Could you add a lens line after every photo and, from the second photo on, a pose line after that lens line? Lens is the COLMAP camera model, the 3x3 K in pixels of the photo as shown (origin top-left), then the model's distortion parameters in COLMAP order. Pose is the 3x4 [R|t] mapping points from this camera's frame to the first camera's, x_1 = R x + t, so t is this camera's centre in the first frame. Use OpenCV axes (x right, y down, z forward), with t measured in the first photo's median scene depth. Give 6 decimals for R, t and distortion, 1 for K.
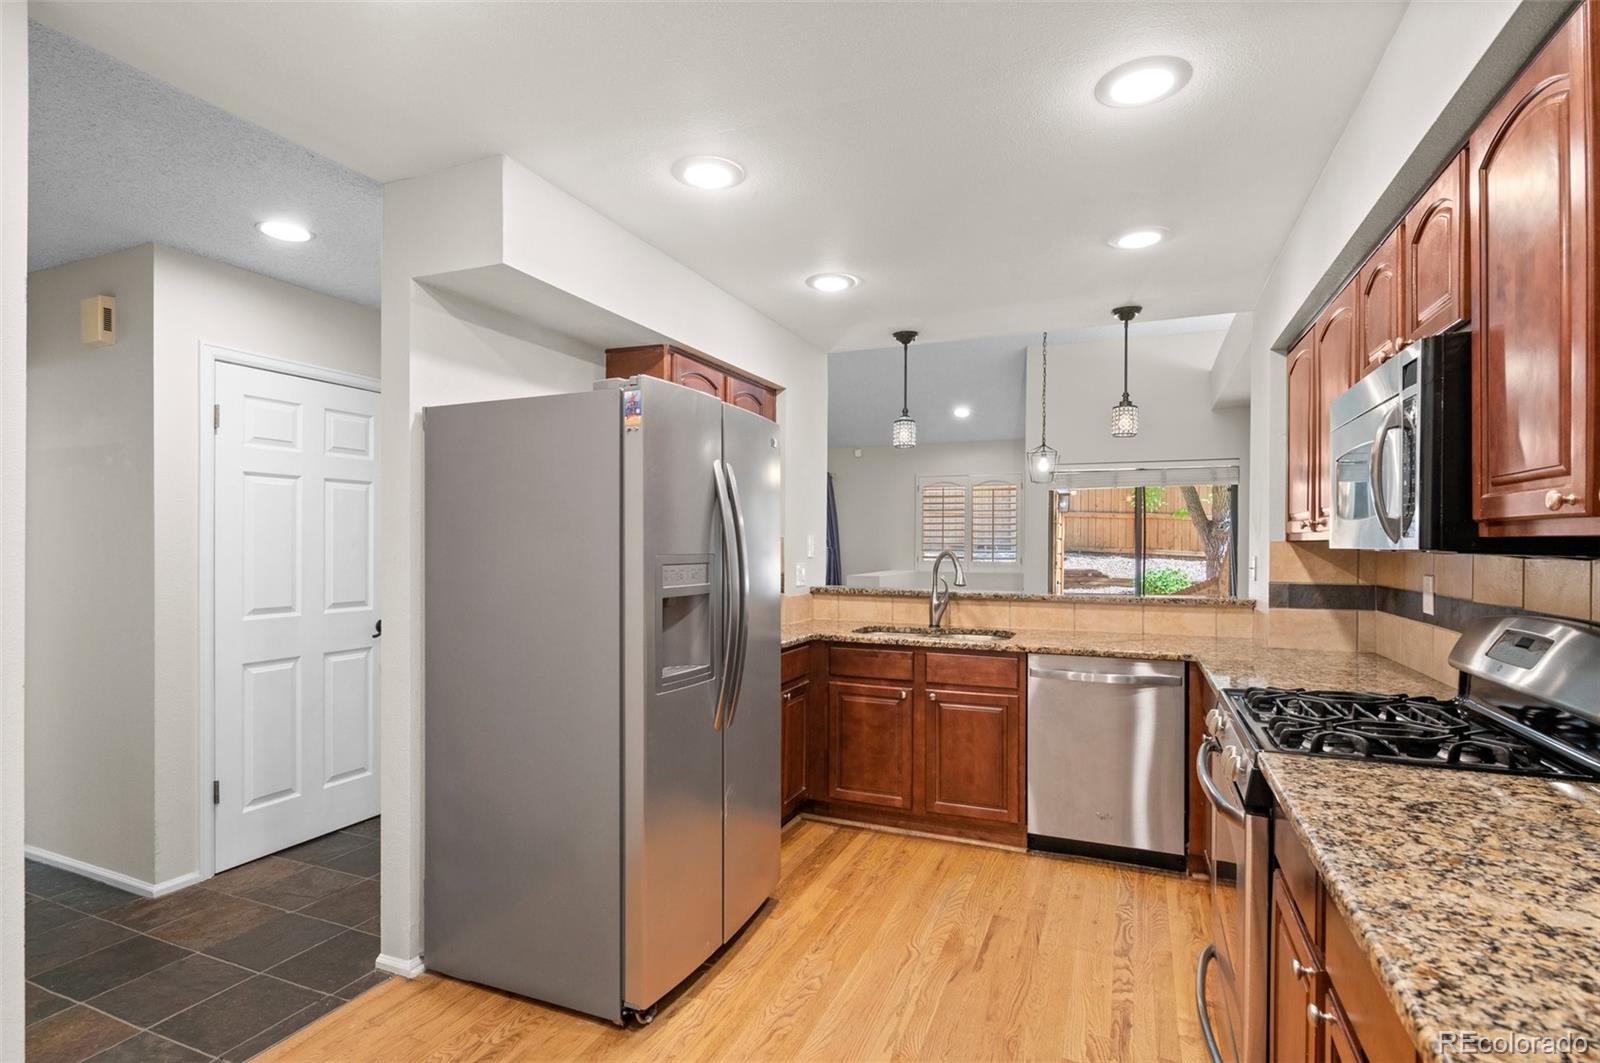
lens RADIAL K [[786.2, 0, 796.2], [0, 786.2, 544.0], [0, 0, 1]] dist [0.002428, -0.000168]
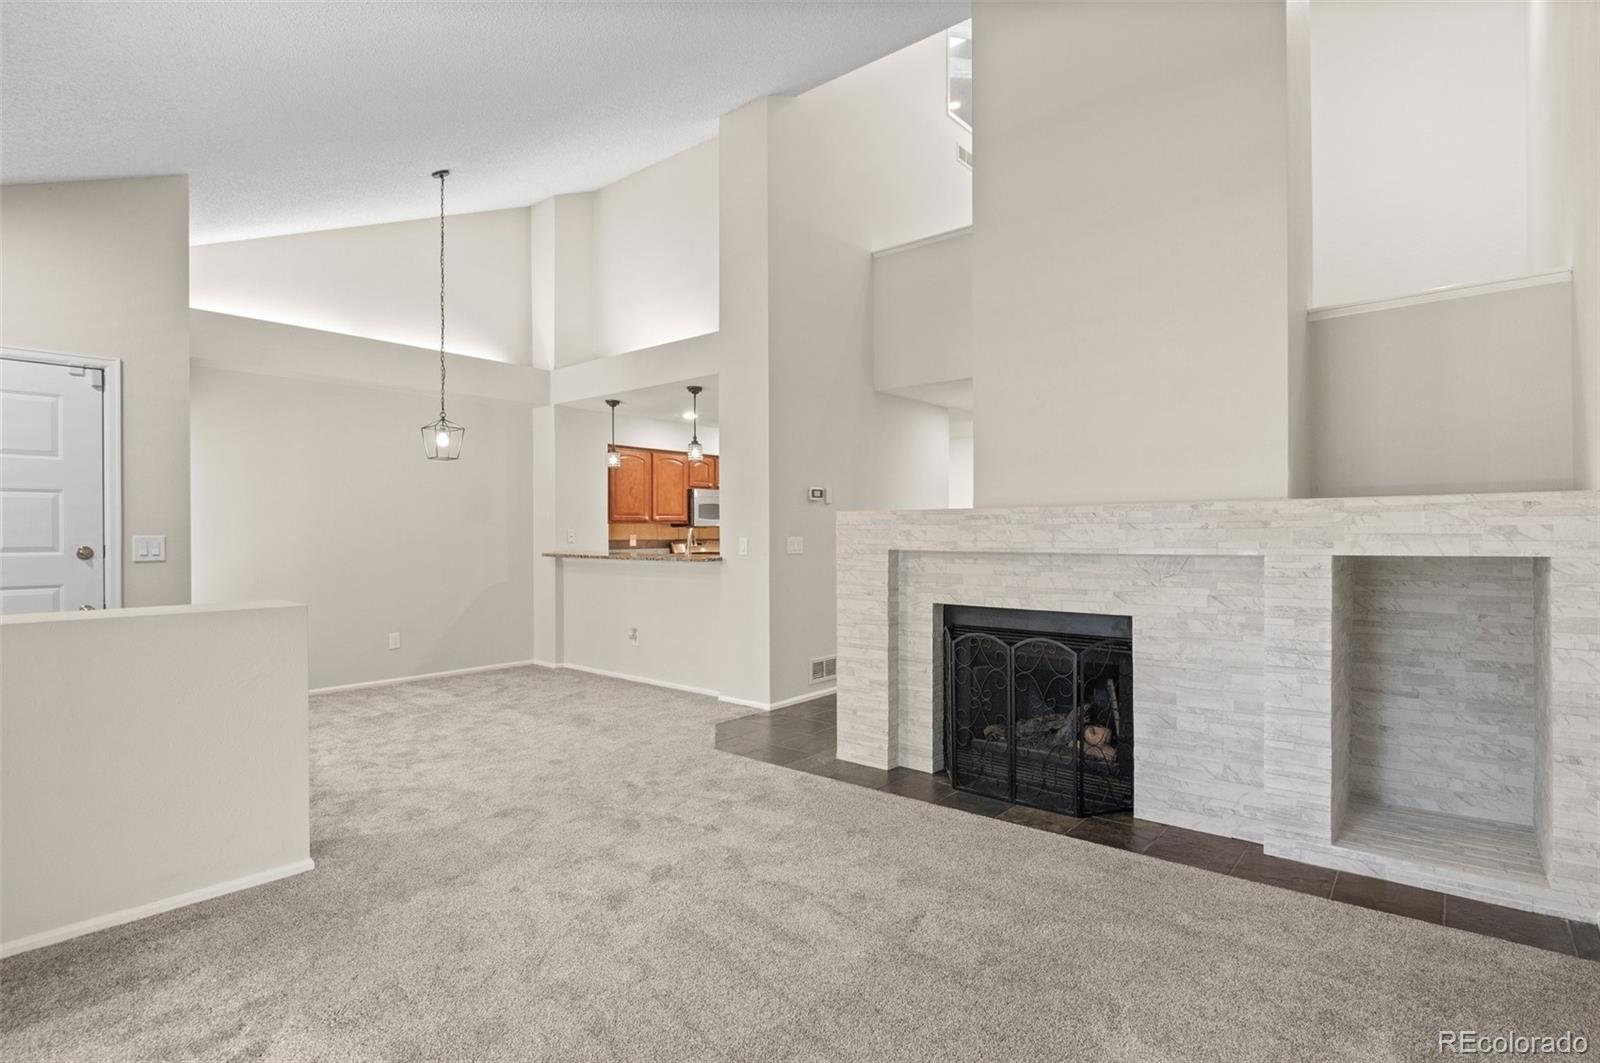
lens RADIAL K [[788.6, 0, 800.0], [0, 788.6, 531.5], [0, 0, 1]] dist [-0.023218, 0.000020]
pose [[-0.958148, -0.000204, 0.286273, -0.589151], [0.001399, 0.999984, 0.005394, 0.008559], [-0.286269, 0.005569, -0.958133, 2.860019]]
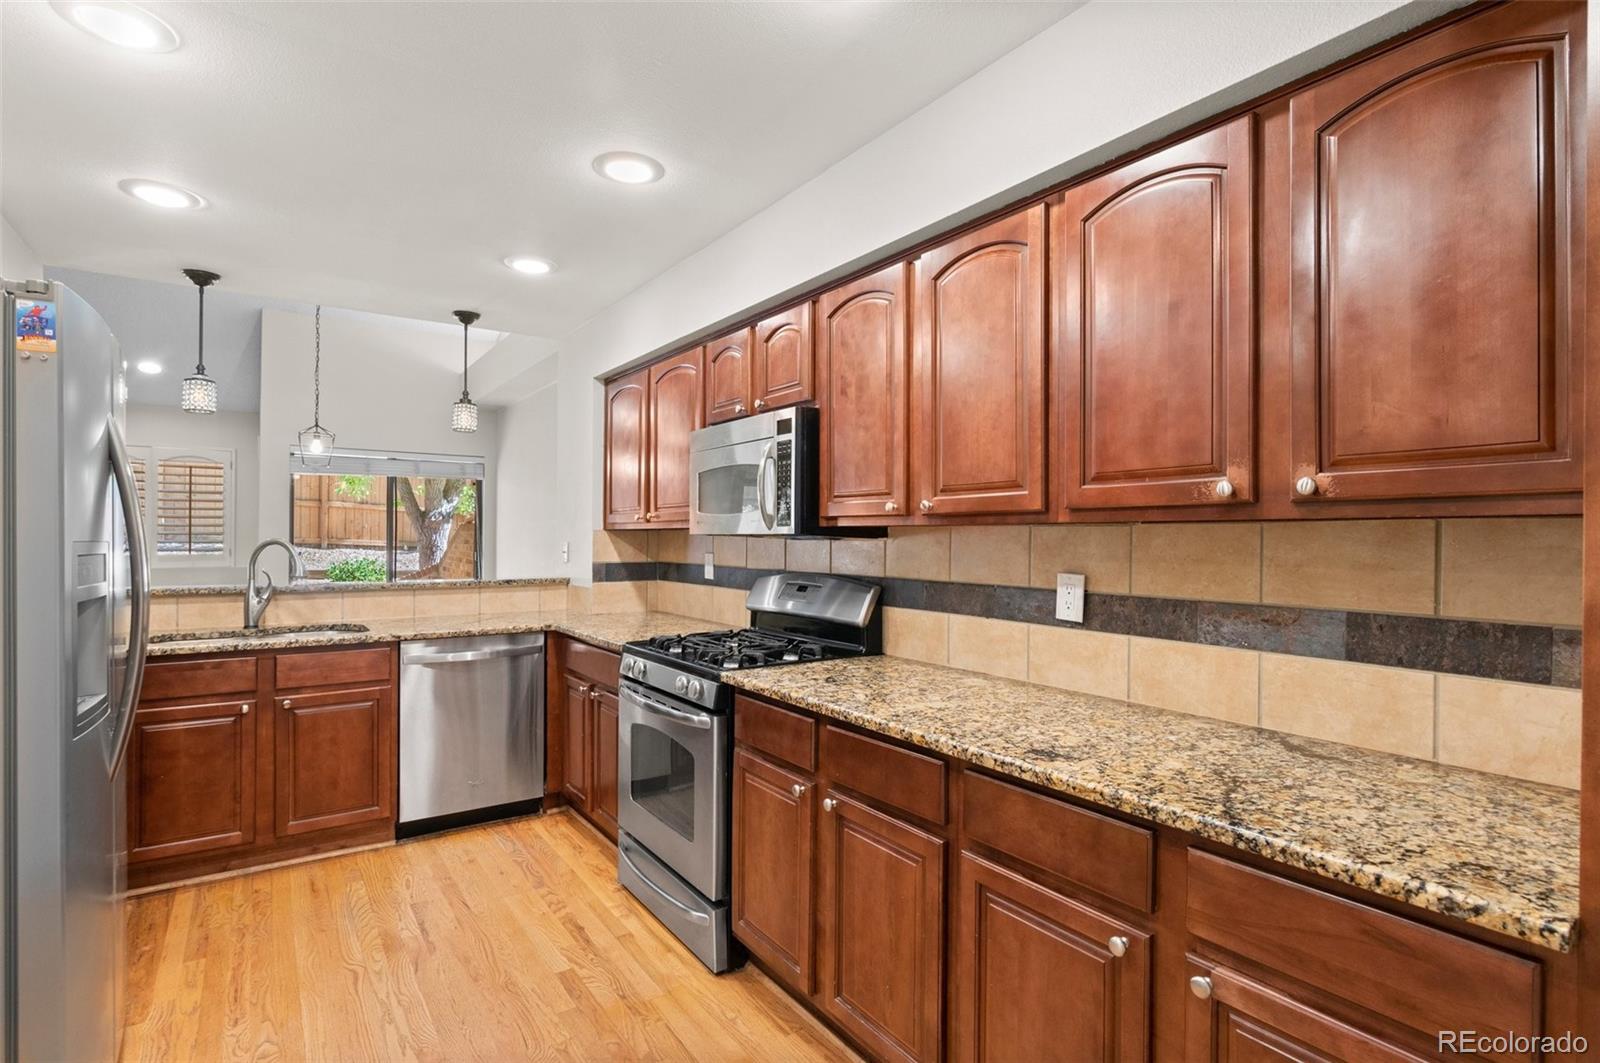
lens RADIAL K [[781.8, 0, 800.4], [0, 781.8, 534.7], [0, 0, 1]] dist [0.002021, -0.000192]
pose [[0.532456, 0.001223, 0.846457, -0.257402], [-0.001257, 0.999999, -0.000653, 0.004424], [-0.846457, -0.000716, 0.532457, 0.046962]]
